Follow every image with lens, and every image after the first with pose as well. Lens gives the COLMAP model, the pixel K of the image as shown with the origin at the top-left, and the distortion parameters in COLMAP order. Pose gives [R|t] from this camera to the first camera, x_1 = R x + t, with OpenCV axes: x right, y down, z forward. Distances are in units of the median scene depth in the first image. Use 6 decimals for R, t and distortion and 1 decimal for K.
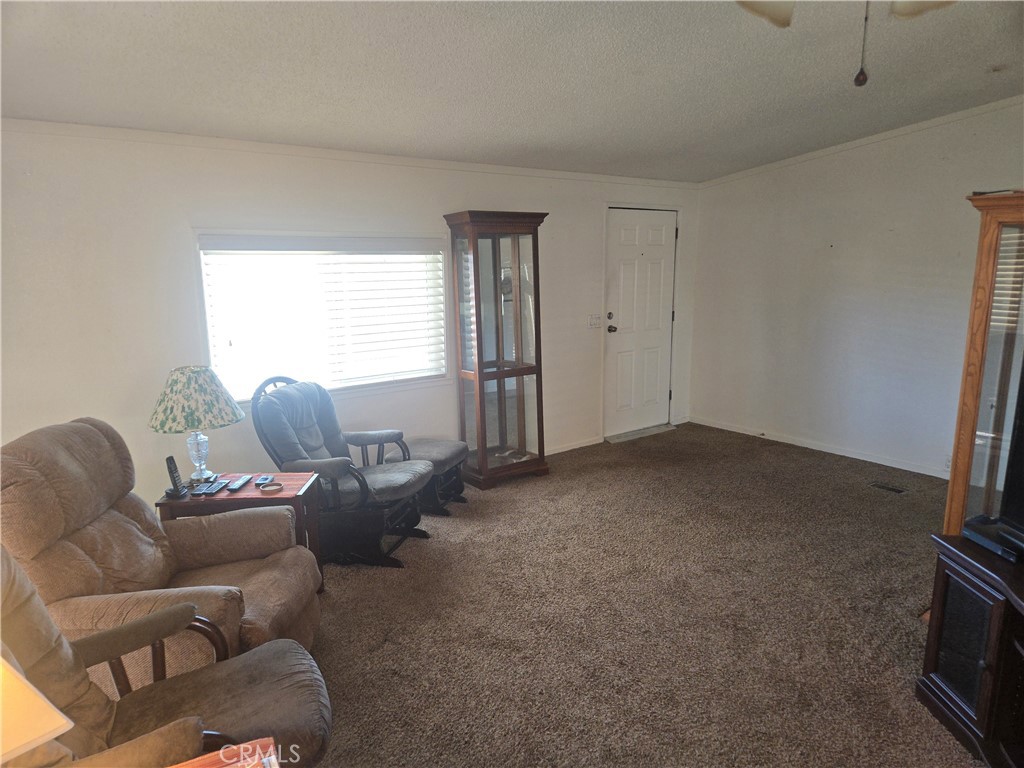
lens RADIAL K [[679.0, 0, 503.6], [0, 679.0, 384.3], [0, 0, 1]] dist [0.063238, -0.046860]
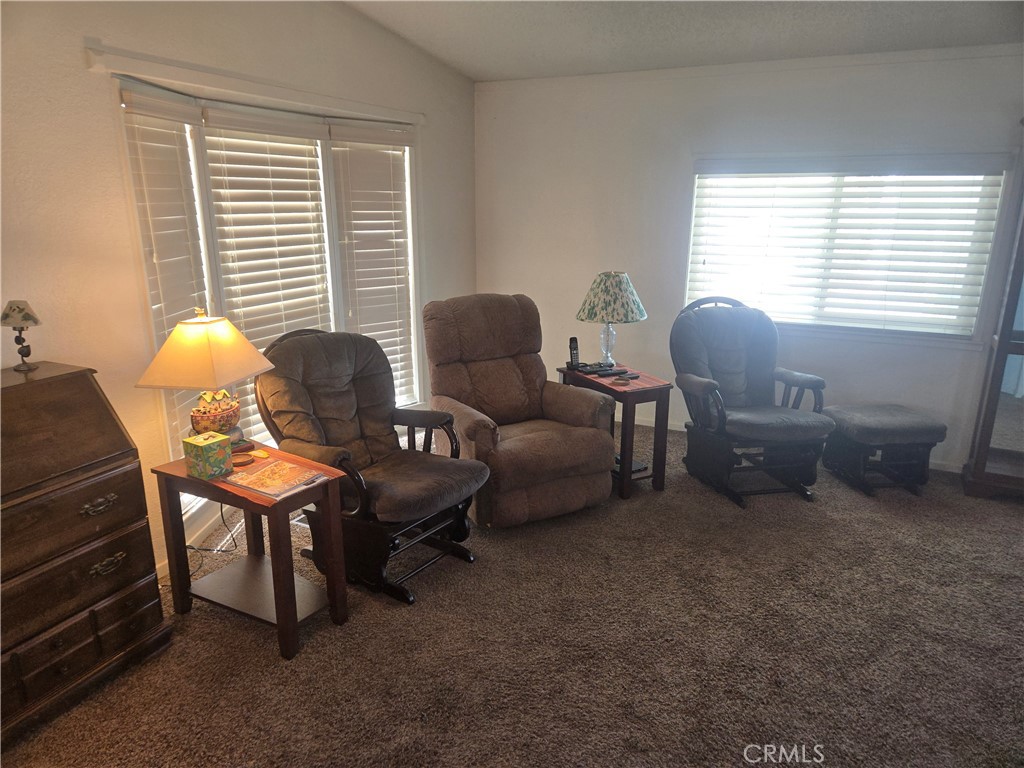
lens RADIAL K [[679.0, 0, 504.7], [0, 679.0, 390.1], [0, 0, 1]] dist [0.063238, -0.046860]
pose [[0.440216, 0.256878, -0.860362, 0.513916], [-0.173911, 0.964451, 0.198972, -0.027768], [0.880888, 0.062036, 0.469241, 0.249063]]
